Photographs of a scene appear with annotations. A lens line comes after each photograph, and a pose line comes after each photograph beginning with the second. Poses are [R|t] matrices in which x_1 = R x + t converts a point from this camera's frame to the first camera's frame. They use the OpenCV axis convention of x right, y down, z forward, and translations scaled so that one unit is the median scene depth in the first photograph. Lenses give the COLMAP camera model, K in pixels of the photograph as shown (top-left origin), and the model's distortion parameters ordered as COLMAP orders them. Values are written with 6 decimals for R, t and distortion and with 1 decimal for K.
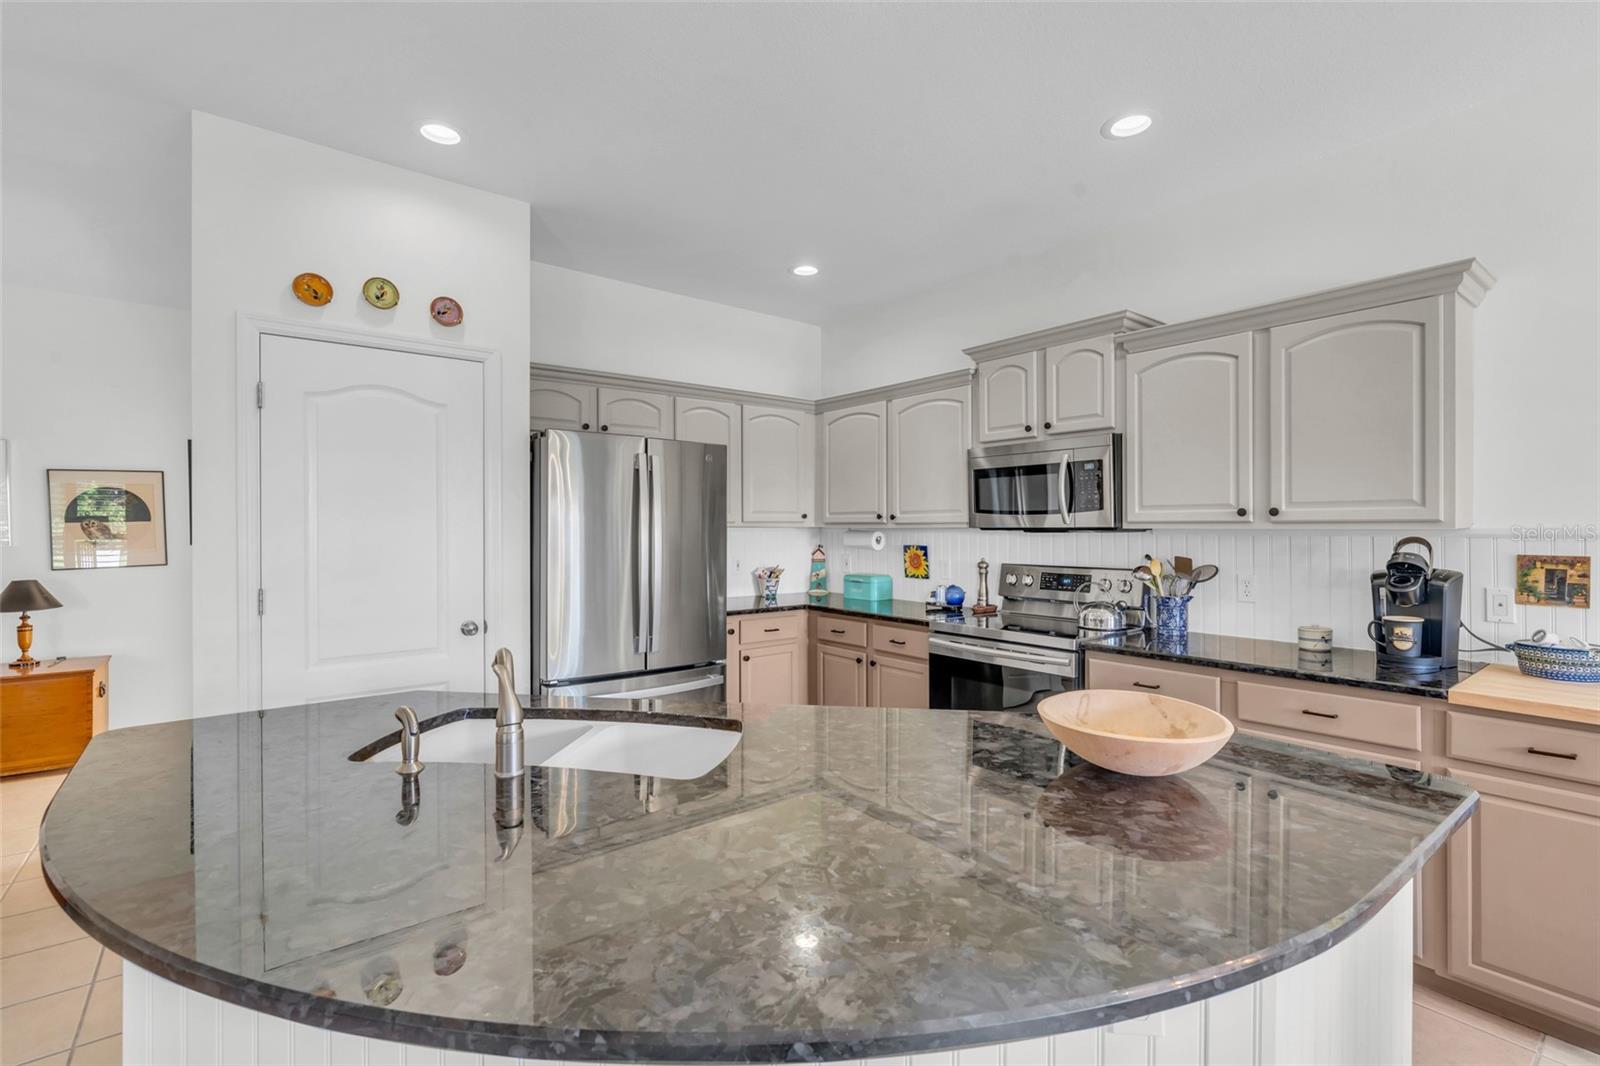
lens RADIAL K [[718.9, 0, 796.0], [0, 718.9, 528.4], [0, 0, 1]] dist [-0.007381, 0.003242]
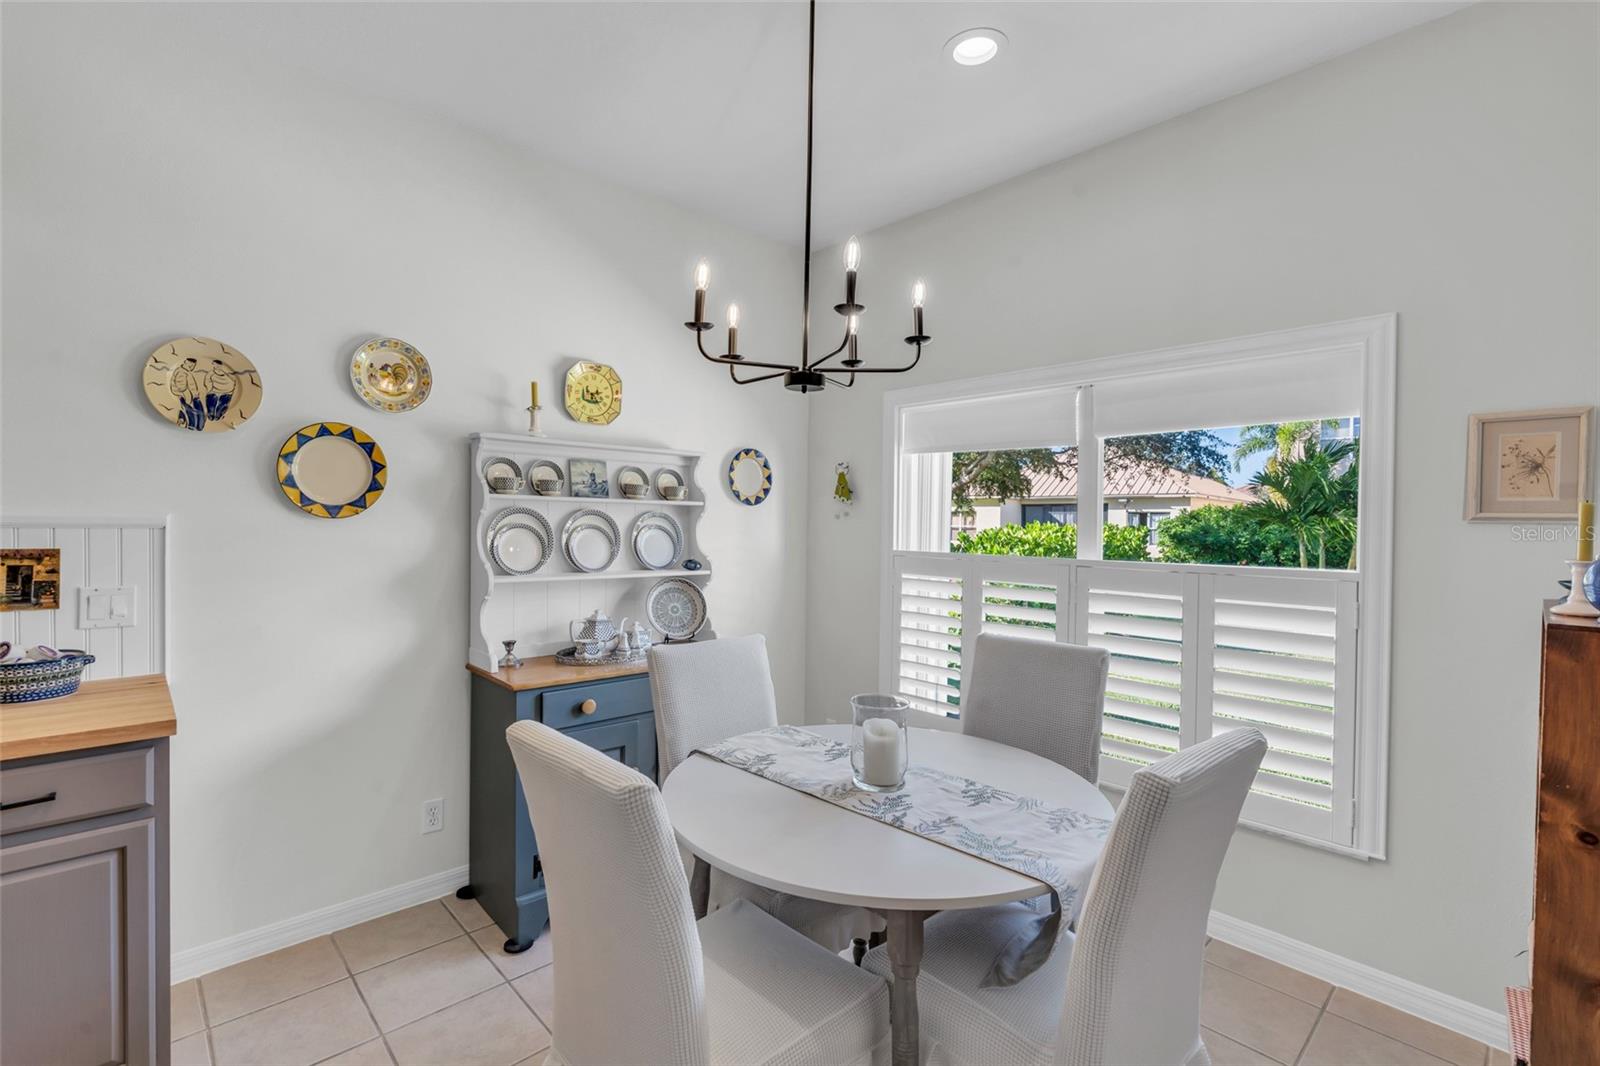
lens RADIAL K [[718.9, 0, 800.1], [0, 718.9, 532.4], [0, 0, 1]] dist [-0.007381, 0.003242]
pose [[-0.097062, -0.013147, 0.995191, 0.109702], [-0.007622, 0.999893, 0.012466, 0.001372], [-0.995249, -0.006375, -0.097152, 0.131051]]
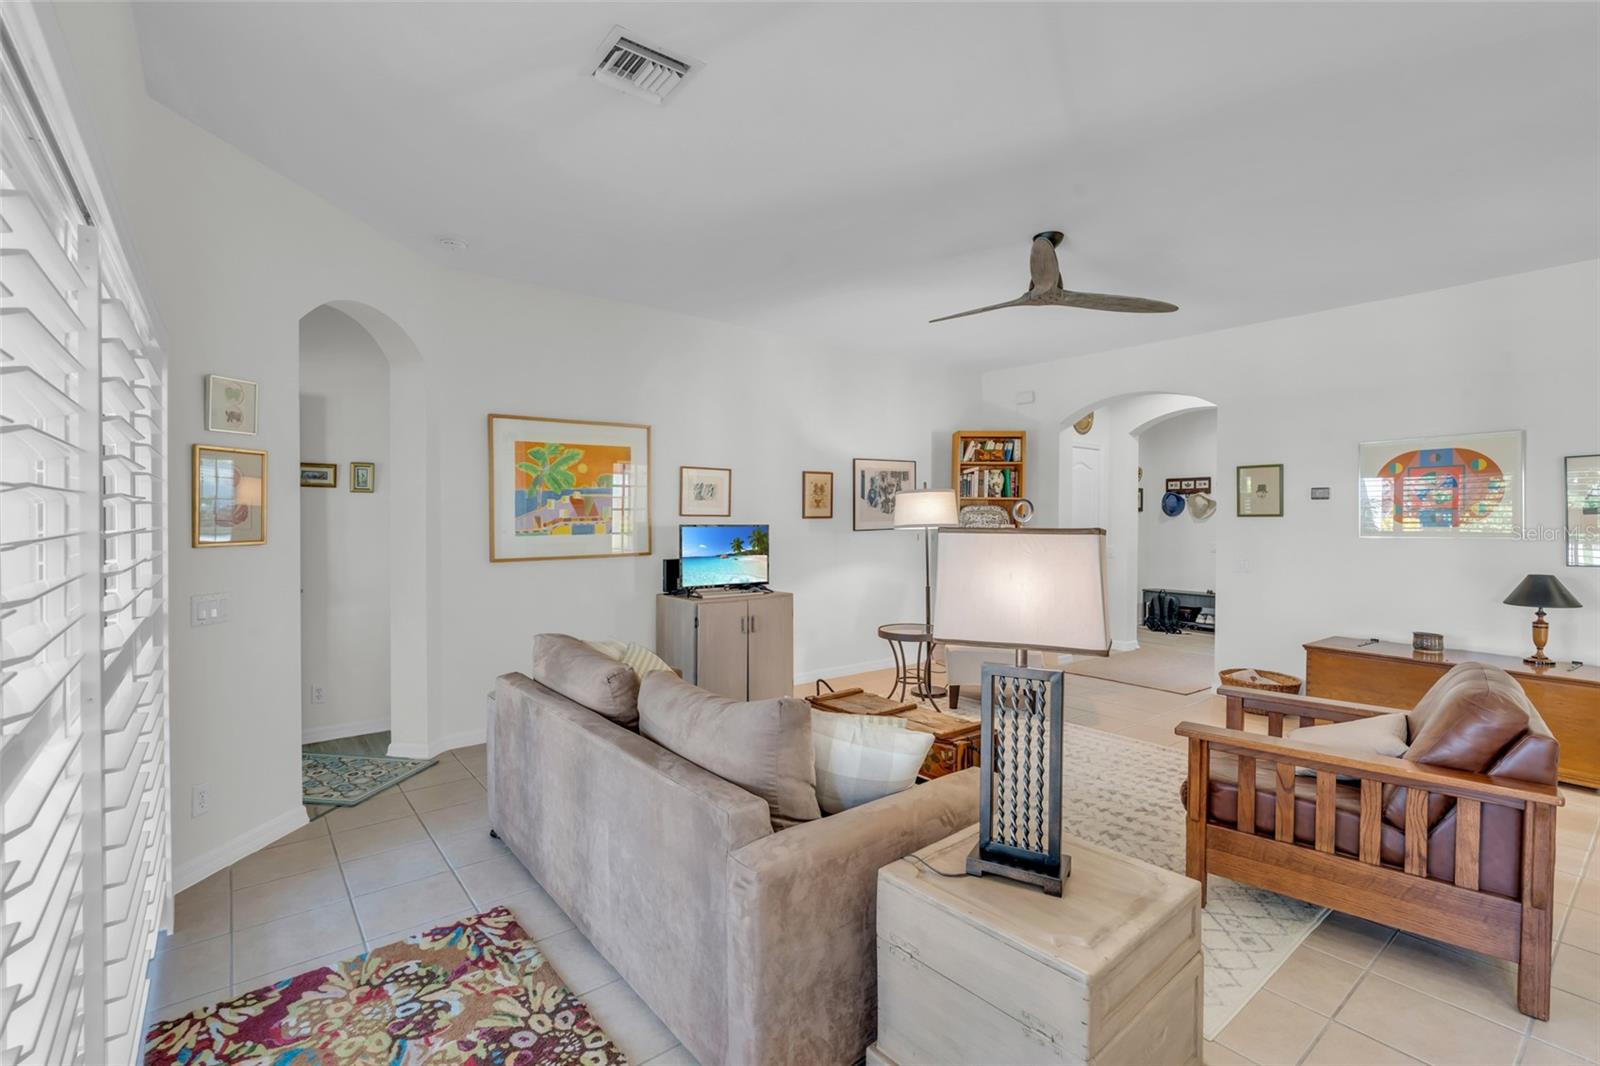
lens RADIAL K [[718.9, 0, 792.5], [0, 718.9, 527.9], [0, 0, 1]] dist [-0.007381, 0.003242]
pose [[-0.000487, 0.016639, -0.999861, -0.157527], [-0.008920, 0.999822, 0.016642, 0.002990], [0.999960, 0.008927, -0.000339, -0.004382]]
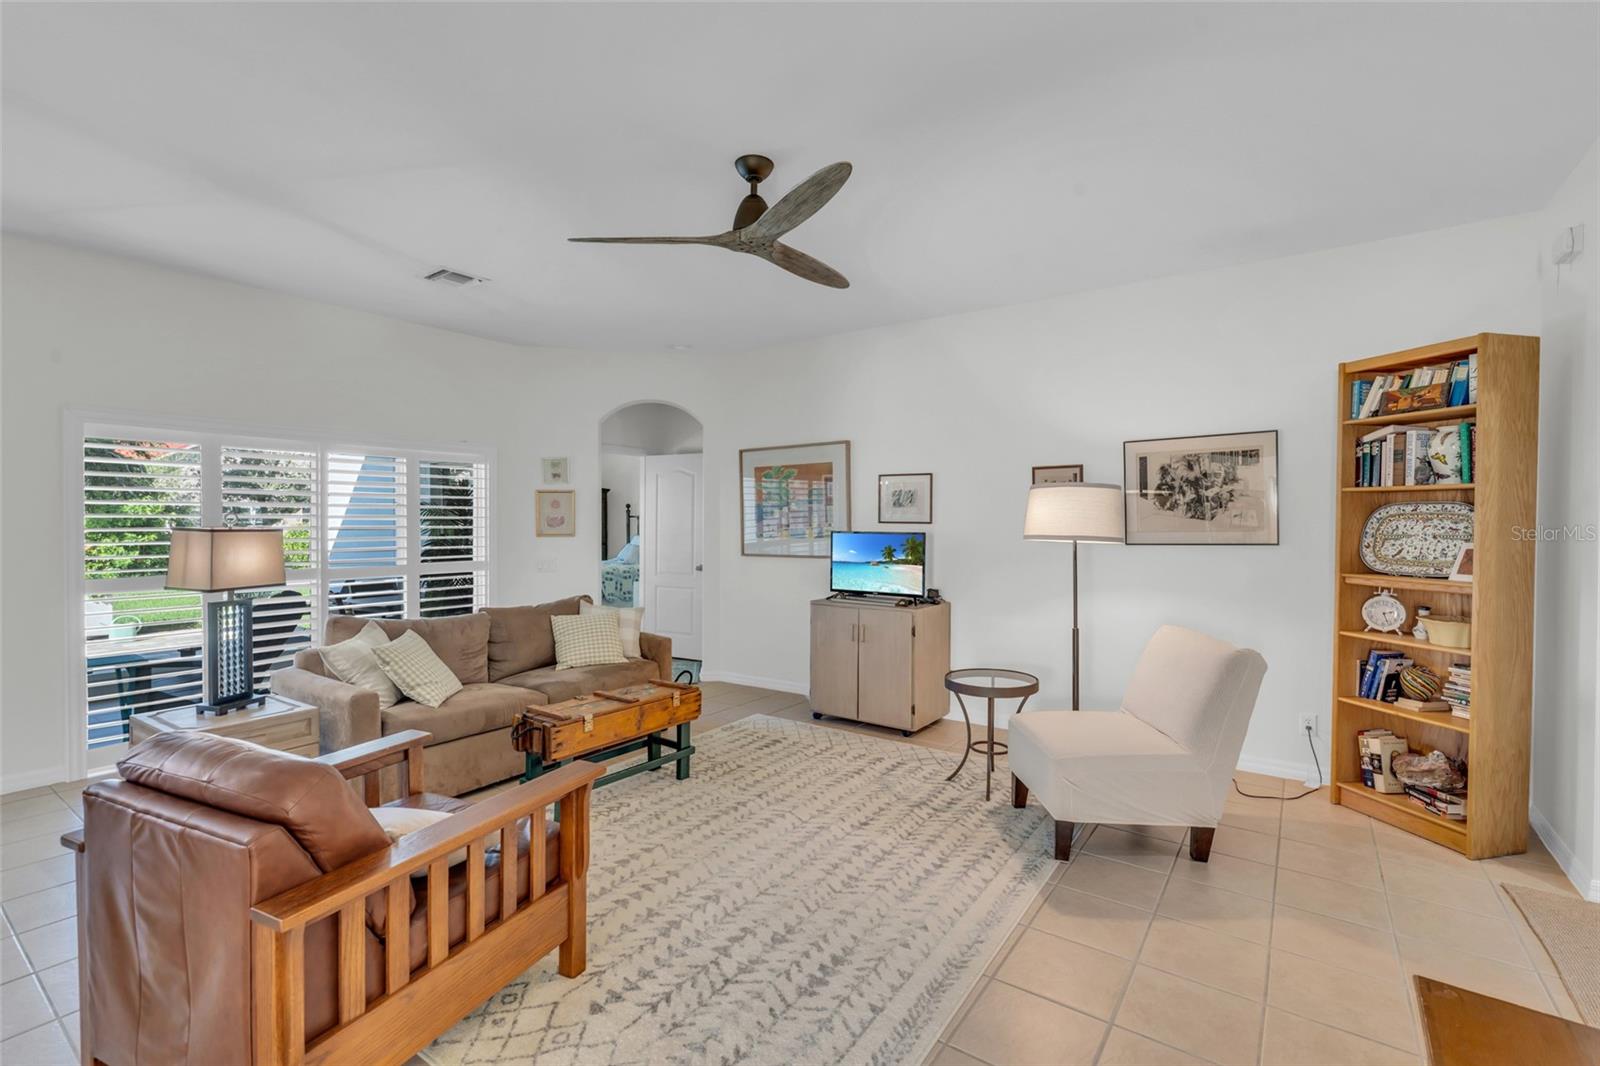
lens RADIAL K [[718.9, 0, 792.4], [0, 718.9, 528.9], [0, 0, 1]] dist [-0.007381, 0.003242]
pose [[-0.960645, 0.001263, -0.277776, -1.082176], [-0.003910, 0.999829, 0.018069, -0.009283], [0.277751, 0.018444, -0.960476, 1.241853]]
